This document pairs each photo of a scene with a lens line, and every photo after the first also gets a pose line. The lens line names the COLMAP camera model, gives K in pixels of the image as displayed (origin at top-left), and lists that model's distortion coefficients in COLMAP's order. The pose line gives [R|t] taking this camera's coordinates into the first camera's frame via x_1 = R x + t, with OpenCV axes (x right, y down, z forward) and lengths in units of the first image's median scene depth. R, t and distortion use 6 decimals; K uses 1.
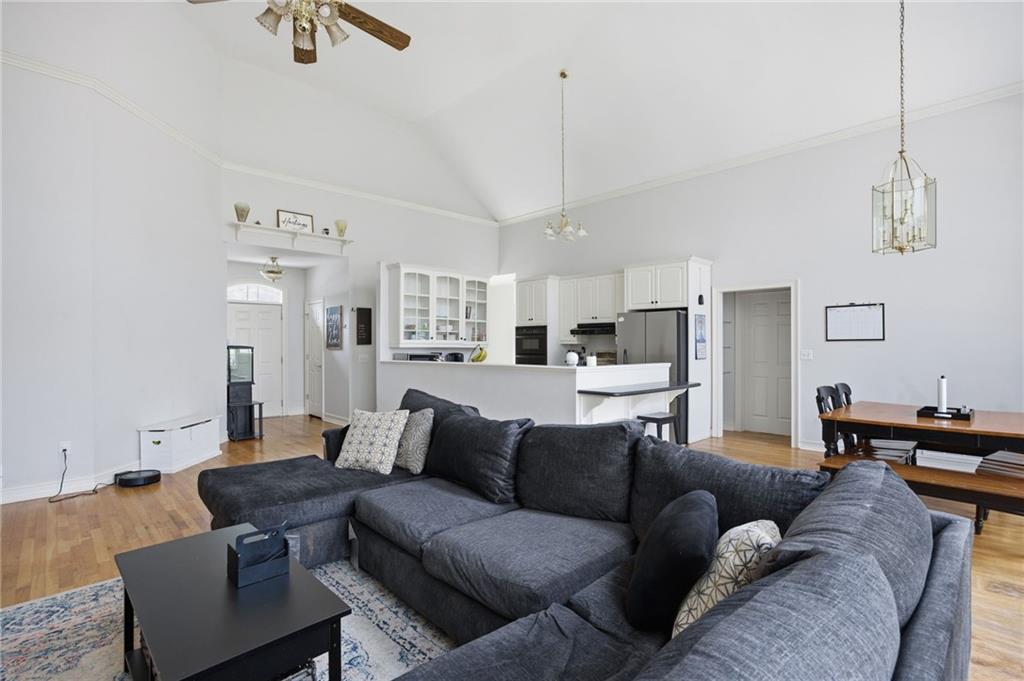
lens RADIAL K [[479.8, 0, 512.0], [0, 479.8, 340.5], [0, 0, 1]] dist [-0.001466, -0.000602]
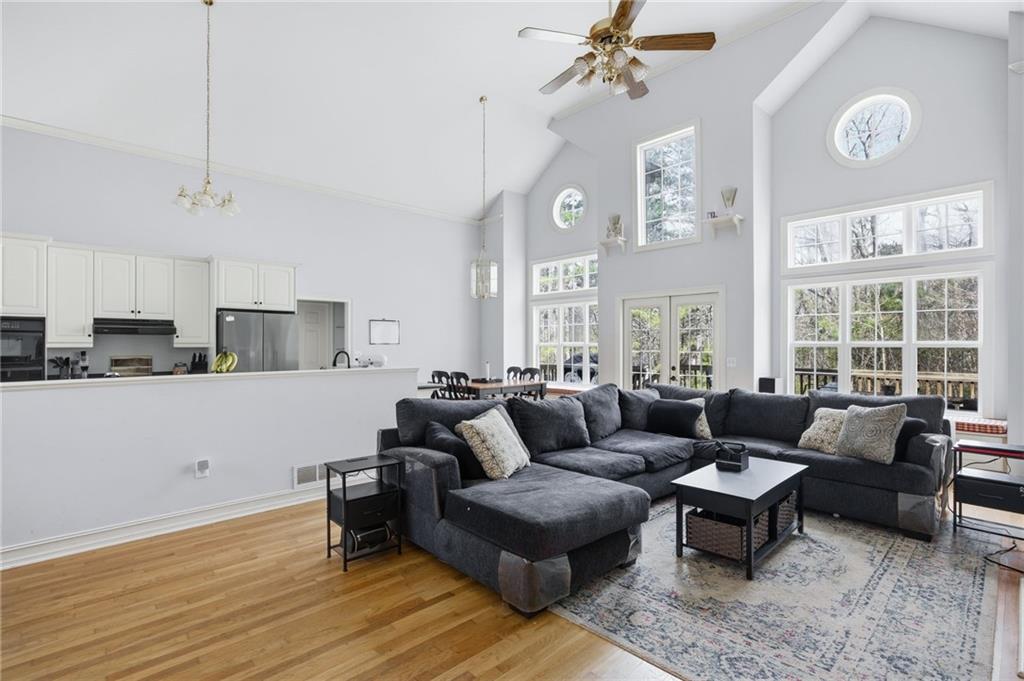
lens RADIAL K [[488.0, 0, 507.5], [0, 488.0, 344.0], [0, 0, 1]] dist [-0.003414, -0.000251]
pose [[0.012181, 0.003536, 0.999920, -0.766295], [-0.005040, 0.999981, -0.003475, 0.002294], [-0.999913, -0.004998, 0.012199, 0.580266]]
